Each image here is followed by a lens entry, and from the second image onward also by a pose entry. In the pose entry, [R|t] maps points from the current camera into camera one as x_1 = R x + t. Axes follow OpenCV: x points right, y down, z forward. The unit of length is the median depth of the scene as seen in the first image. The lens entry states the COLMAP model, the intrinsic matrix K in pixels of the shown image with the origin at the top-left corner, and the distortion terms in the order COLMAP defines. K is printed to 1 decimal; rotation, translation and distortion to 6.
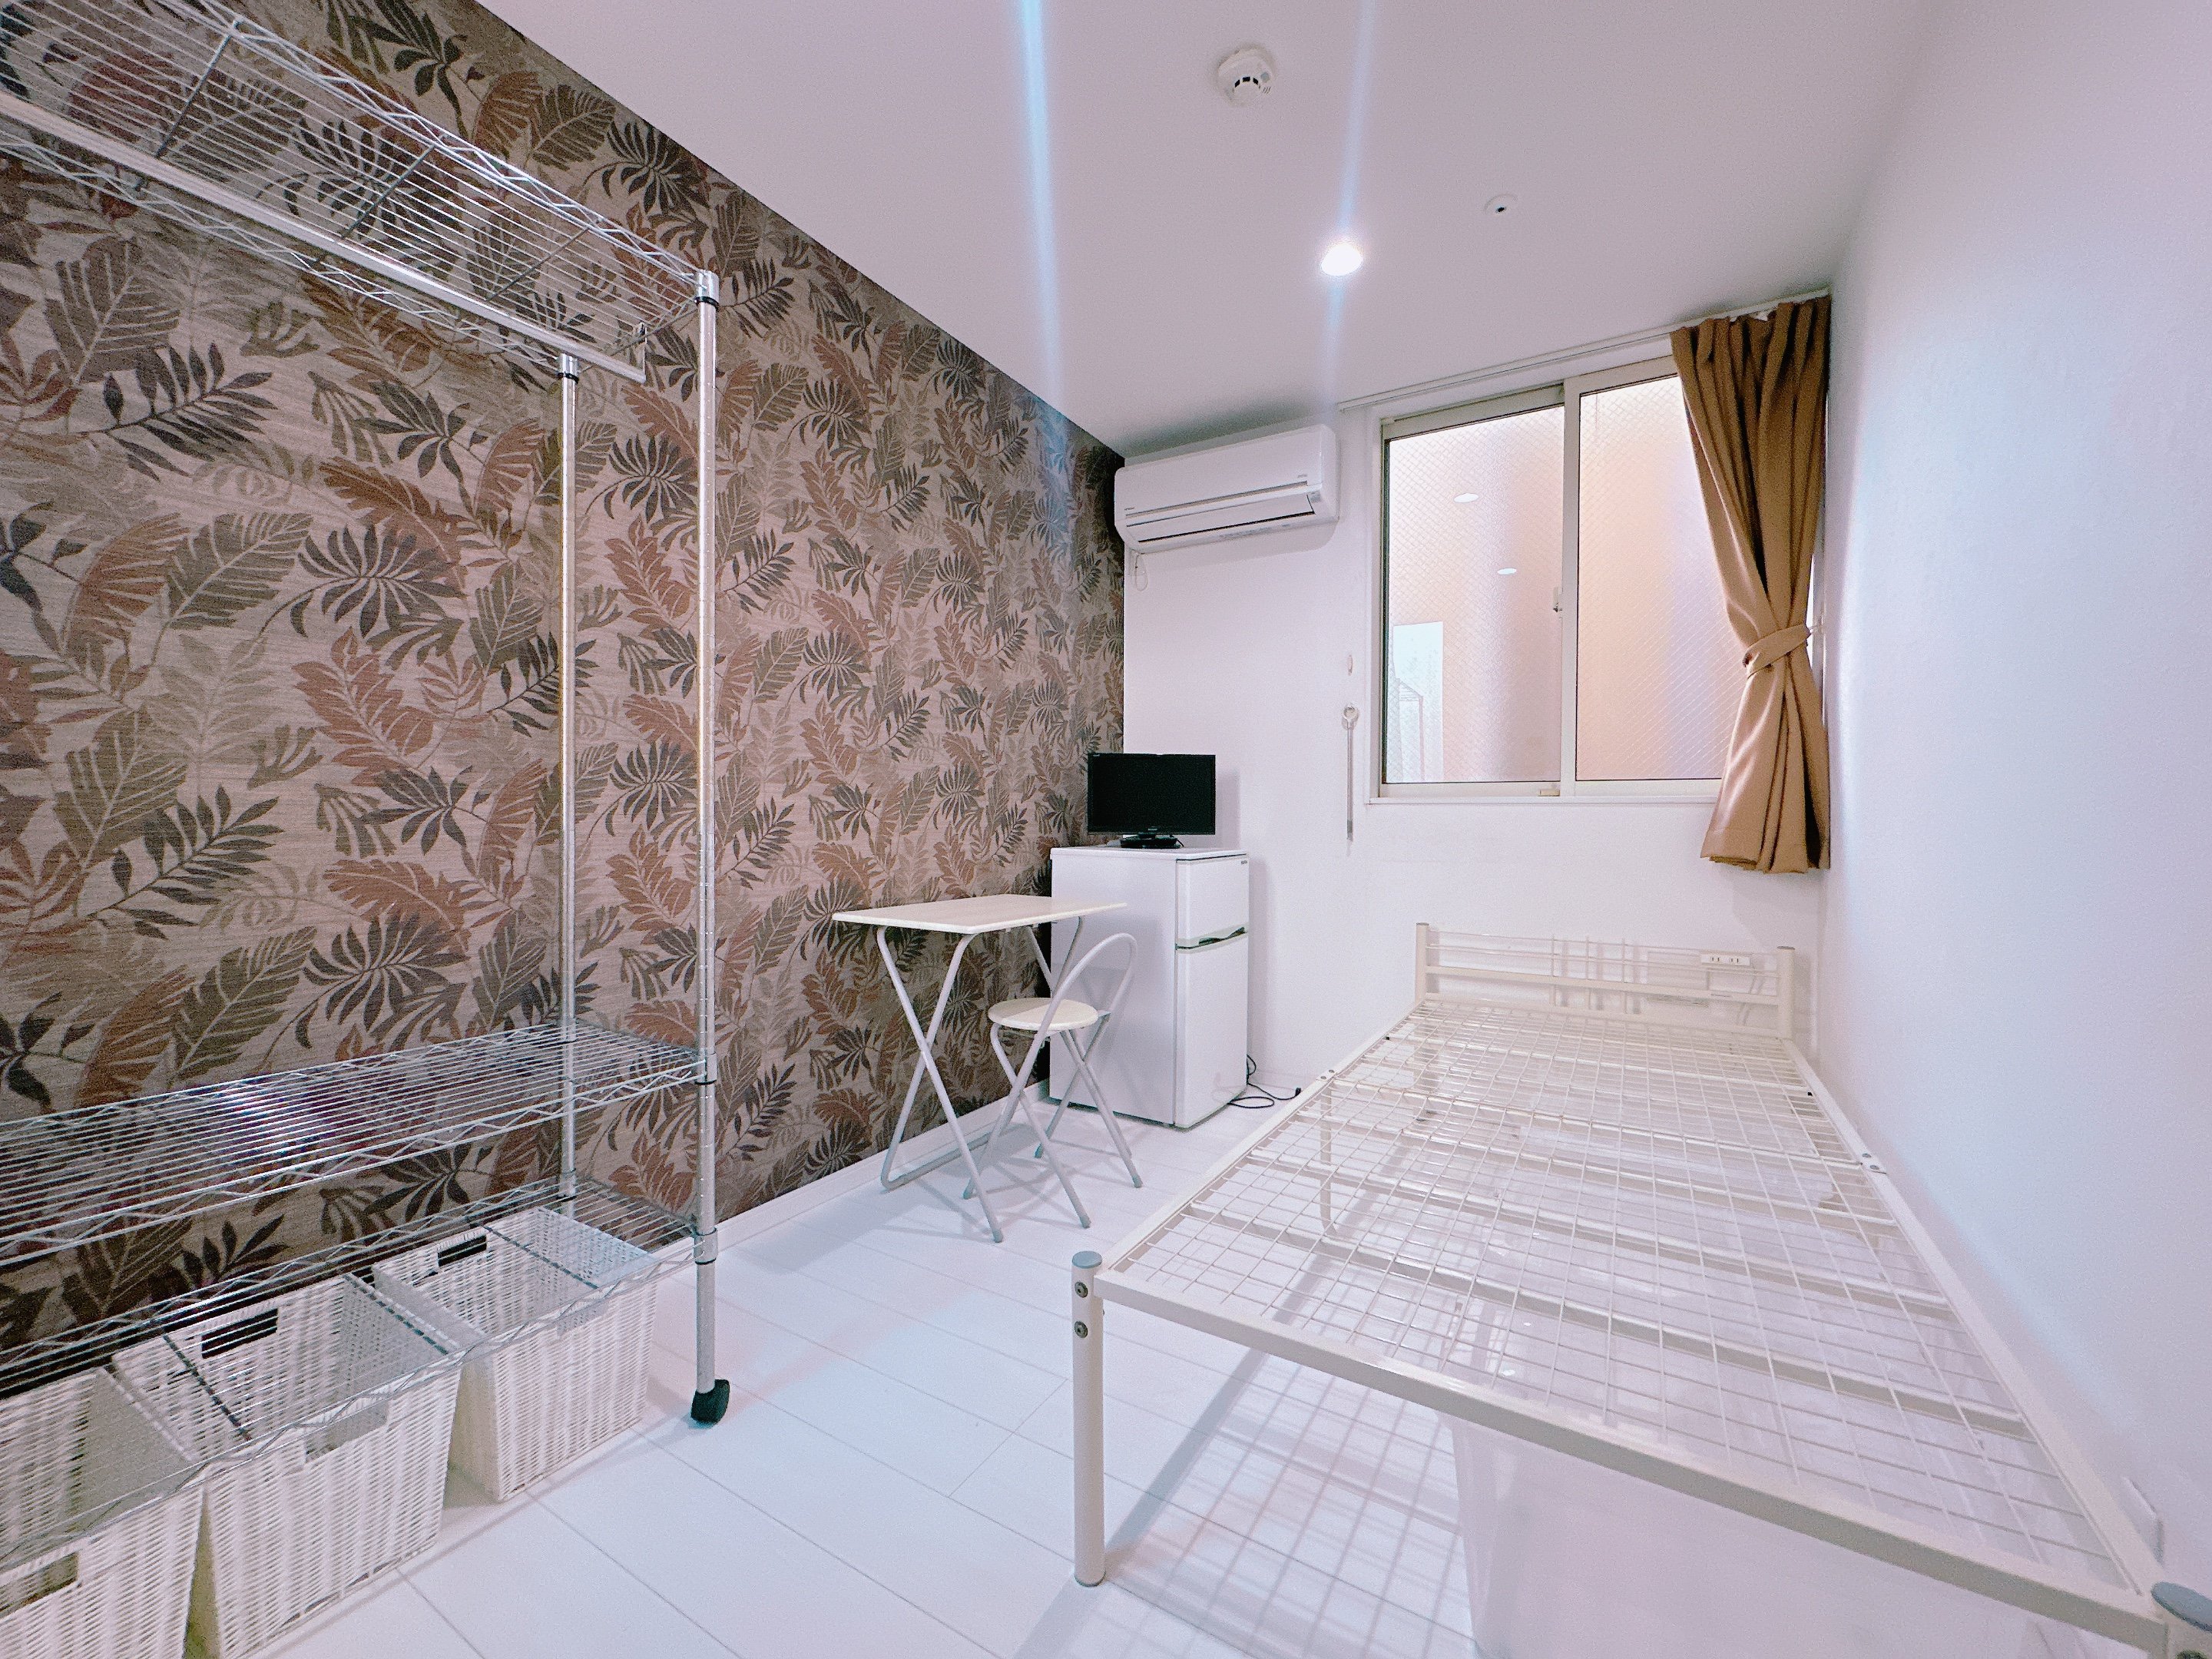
lens RADIAL K [[882.7, 0, 1103.1], [0, 882.7, 831.6], [0, 0, 1]] dist [-0.001735, -0.000254]
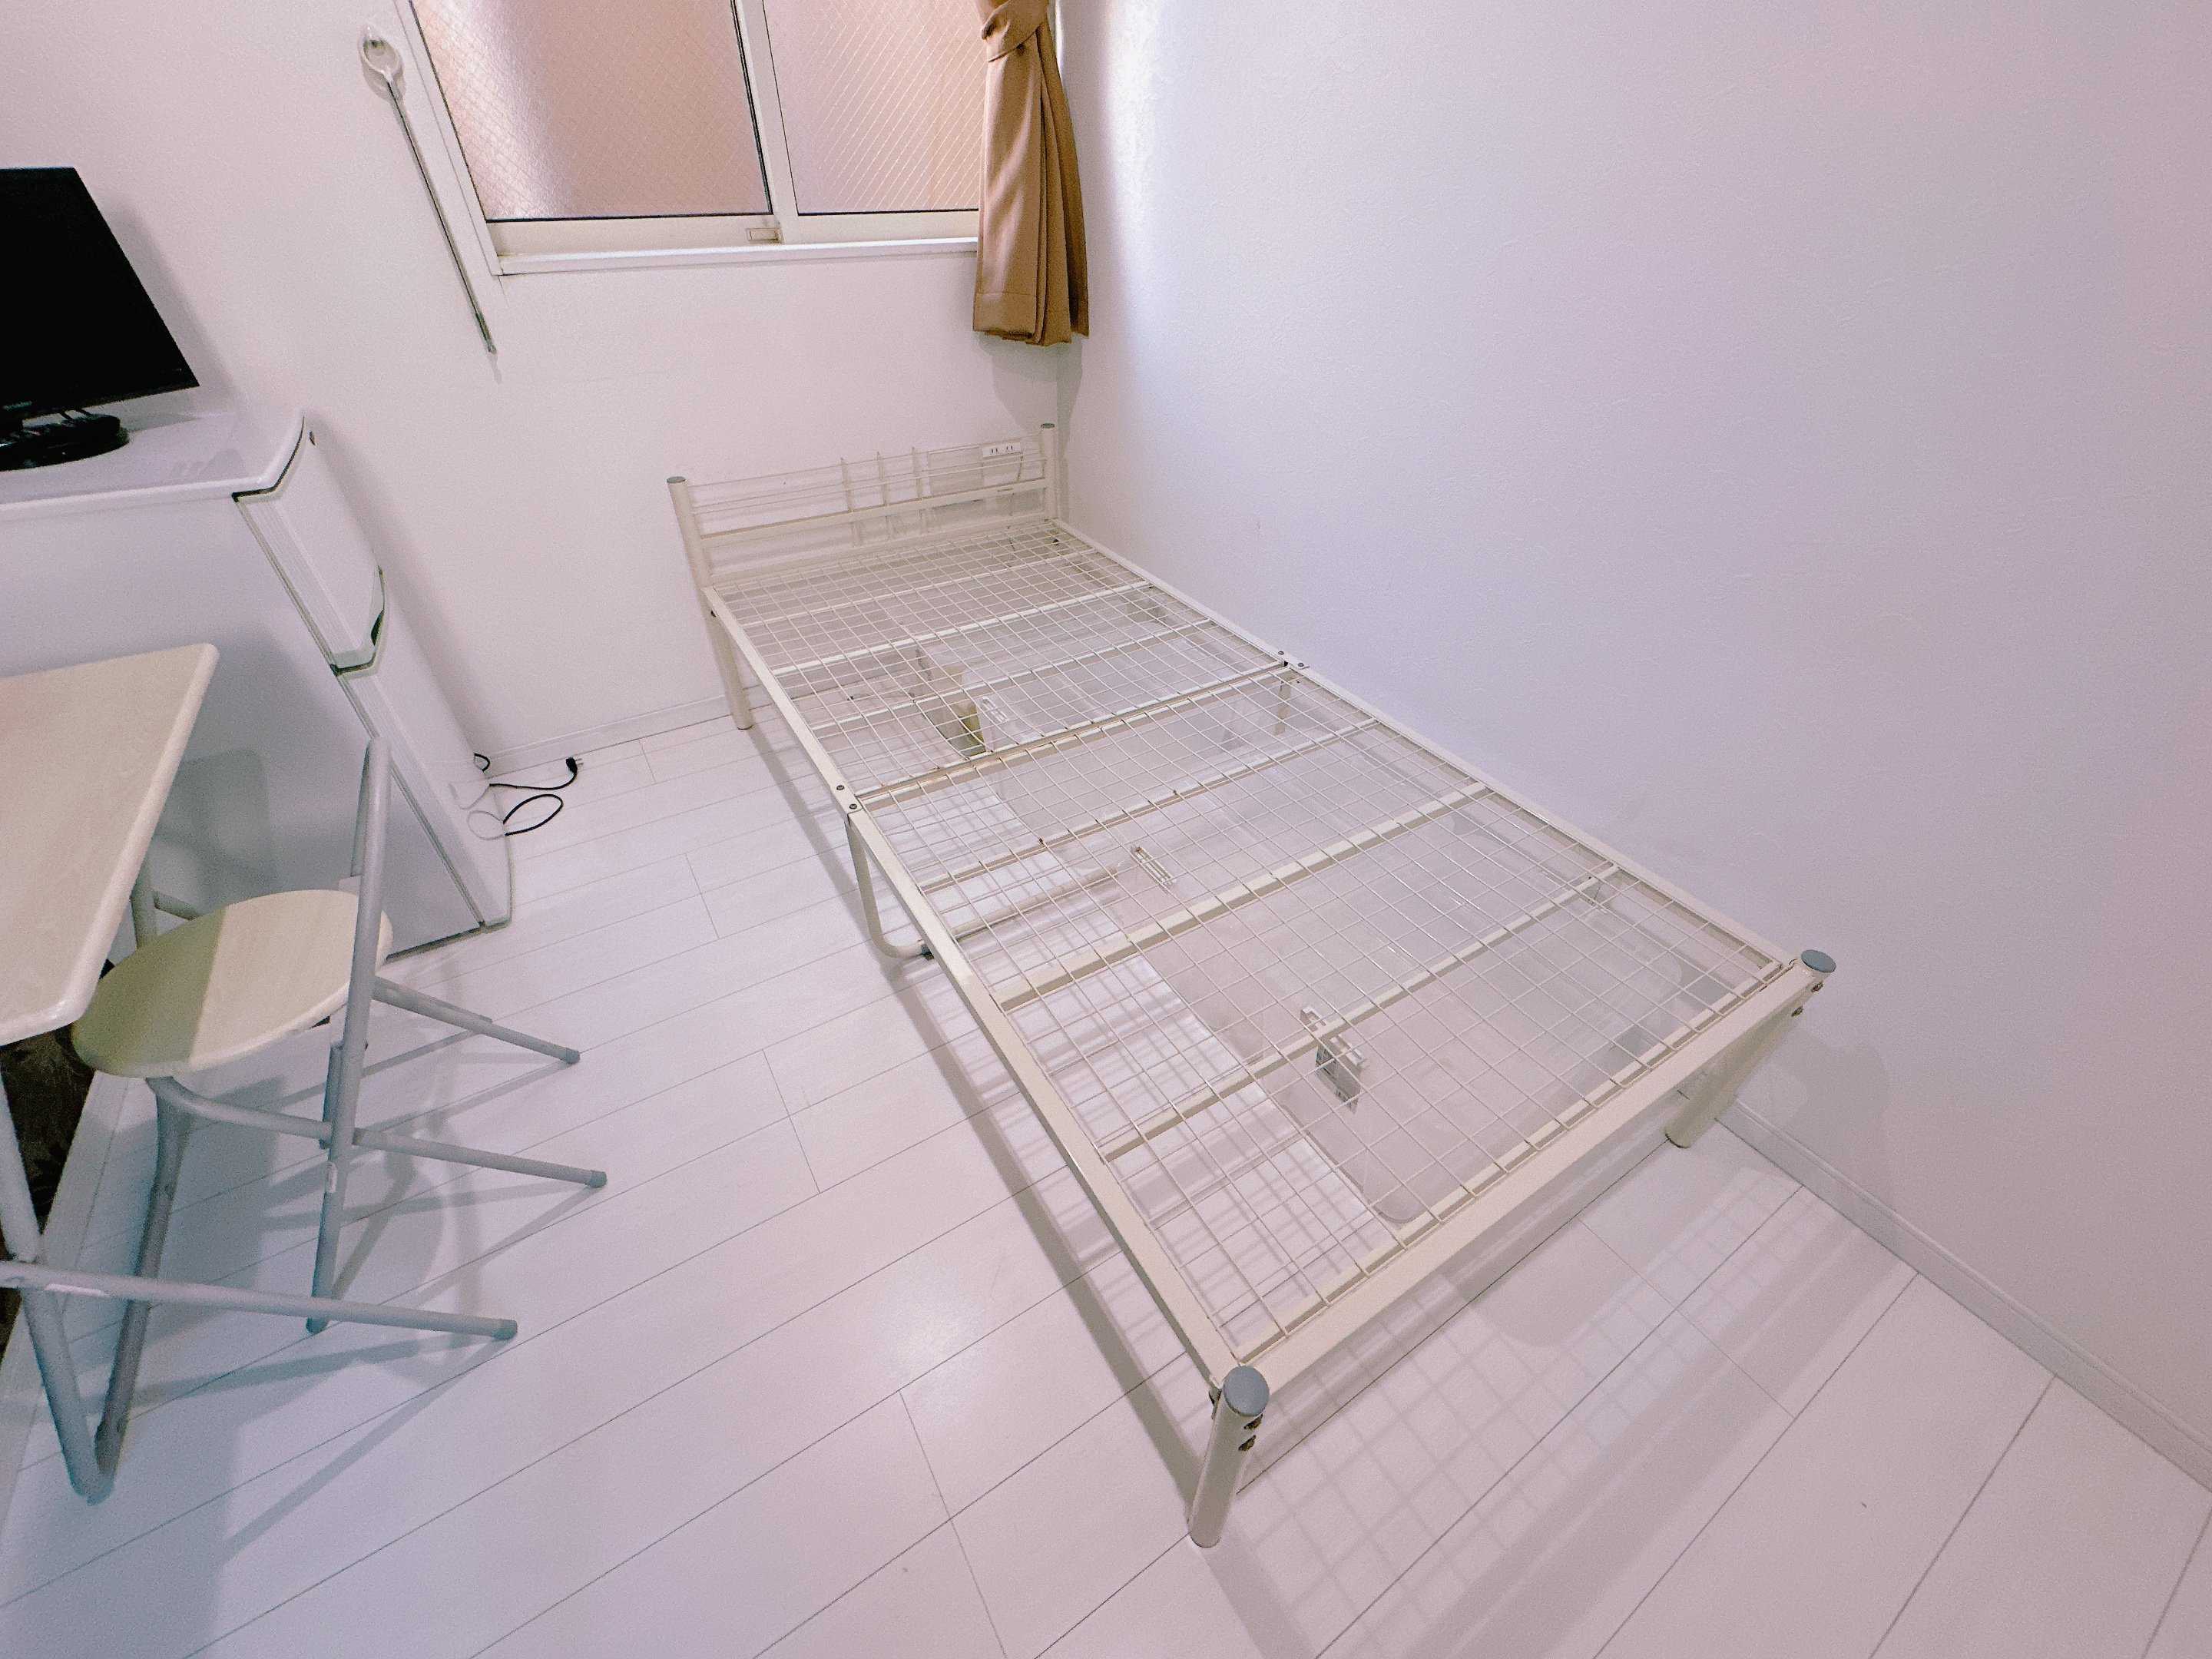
lens RADIAL K [[882.7, 0, 1105.0], [0, 882.7, 829.9], [0, 0, 1]] dist [-0.001735, -0.000254]
pose [[0.456076, -0.548156, 0.701085, -0.336304], [0.010720, 0.791115, 0.611574, -0.278190], [-0.889876, -0.271409, 0.366685, 1.112258]]
